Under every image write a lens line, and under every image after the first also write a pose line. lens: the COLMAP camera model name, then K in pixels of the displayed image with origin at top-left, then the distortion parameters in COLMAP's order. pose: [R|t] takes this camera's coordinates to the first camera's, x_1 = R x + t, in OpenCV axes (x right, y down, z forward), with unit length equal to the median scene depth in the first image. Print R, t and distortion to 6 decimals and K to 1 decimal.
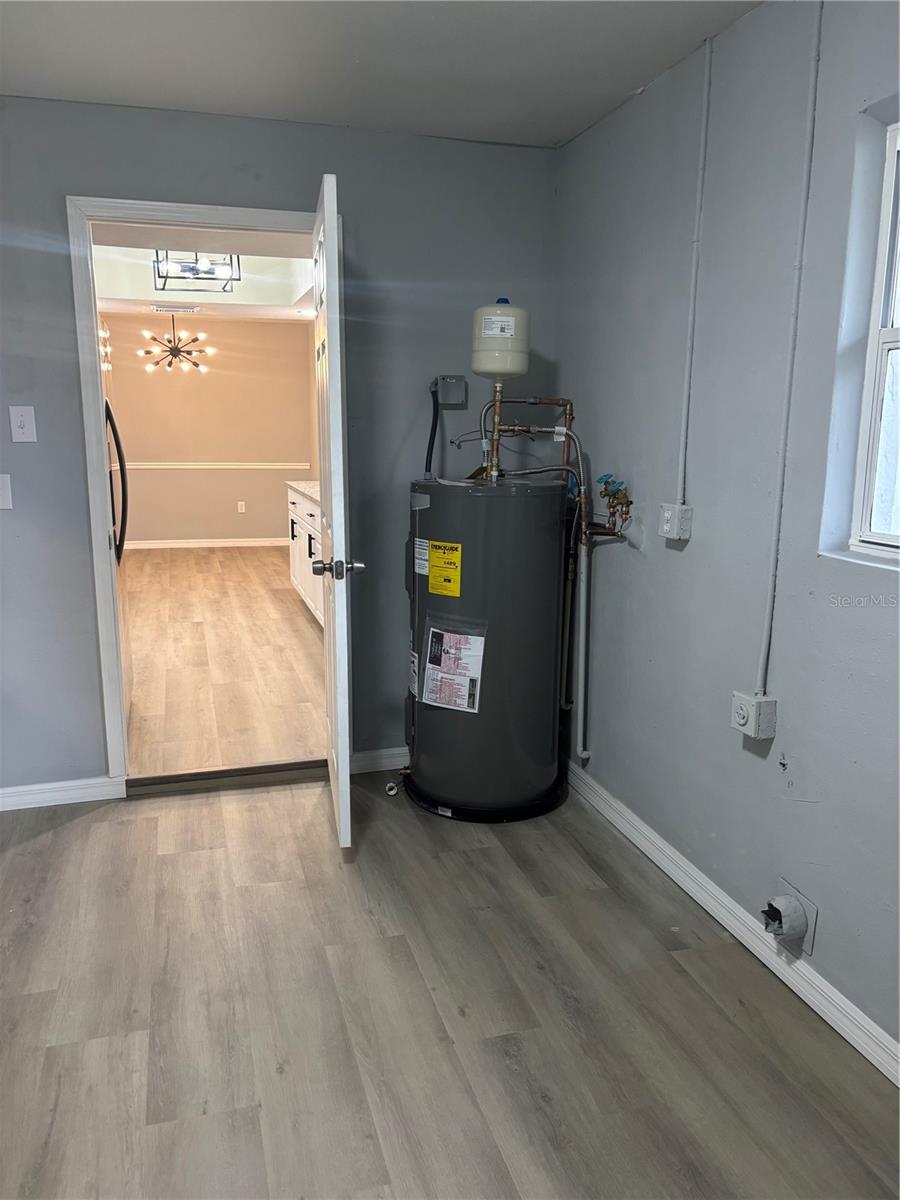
lens RADIAL K [[913.8, 0, 476.7], [0, 913.8, 592.3], [0, 0, 1]] dist [0.029732, -0.025732]
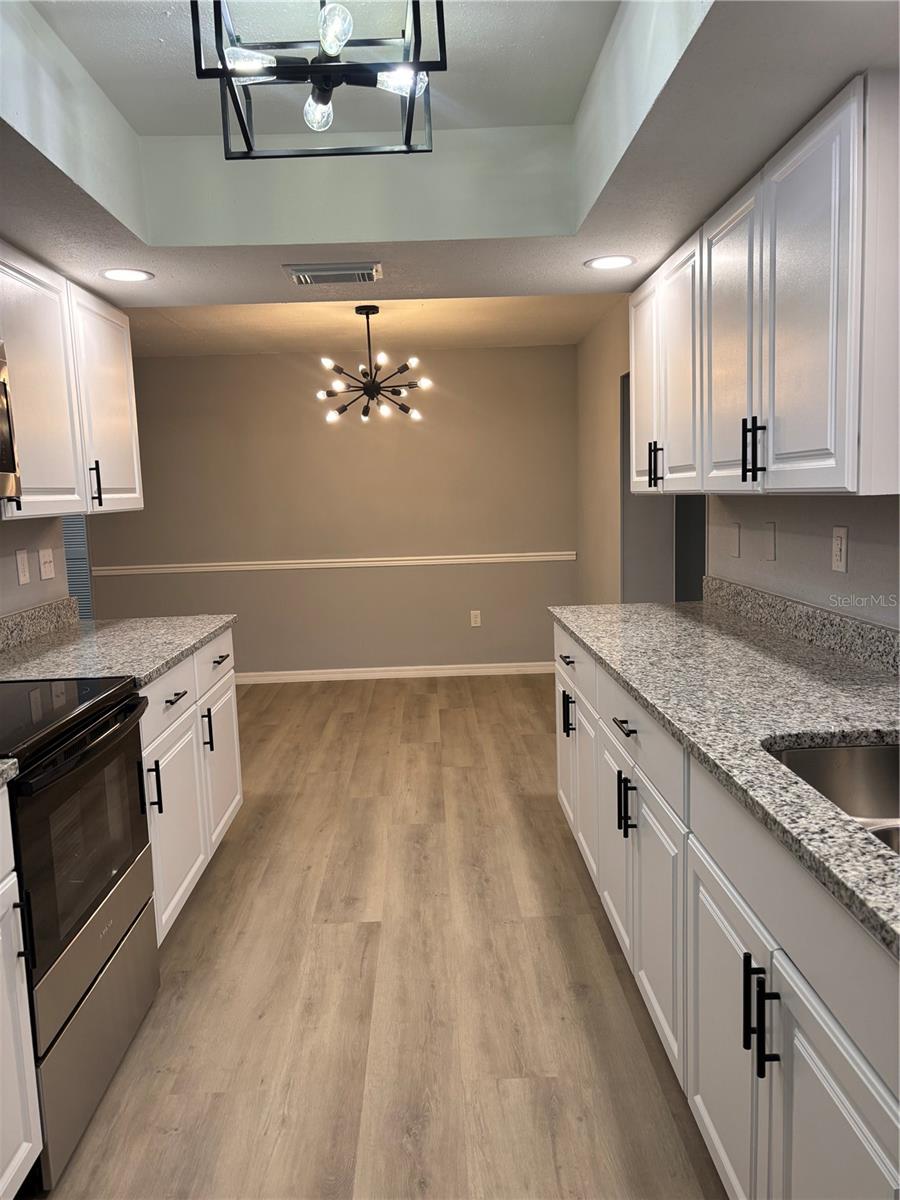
lens RADIAL K [[913.8, 0, 450.3], [0, 913.8, 603.2], [0, 0, 1]] dist [0.029732, -0.025732]
pose [[0.958200, -0.008503, -0.285973, -0.101048], [-0.008048, 0.998362, -0.056650, -0.082520], [0.285986, 0.056584, 0.956562, 0.431786]]
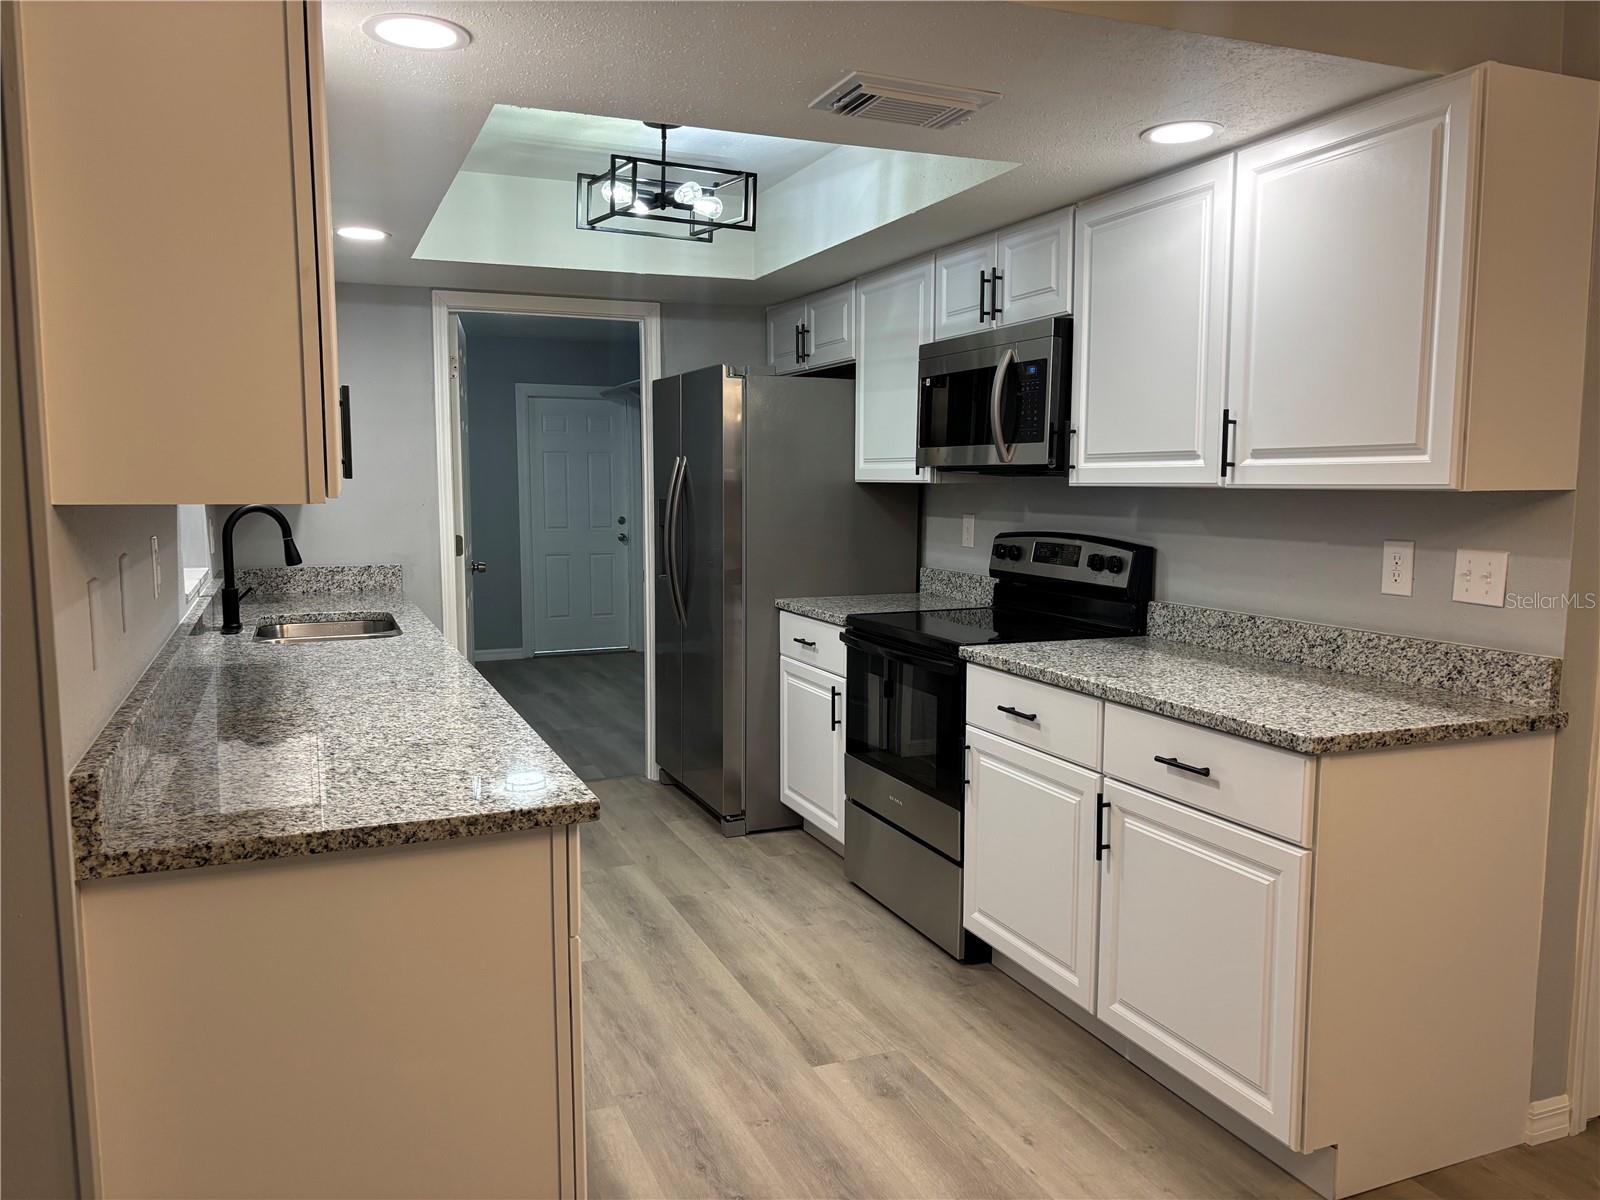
lens RADIAL K [[1218.3, 0, 807.7], [0, 1218.3, 608.1], [0, 0, 1]] dist [0.029732, -0.025732]
pose [[-0.996667, 0.003270, -0.081516, -0.205170], [-0.020464, 0.957230, 0.288604, -0.205452], [0.078973, 0.289310, -0.953972, 1.086738]]
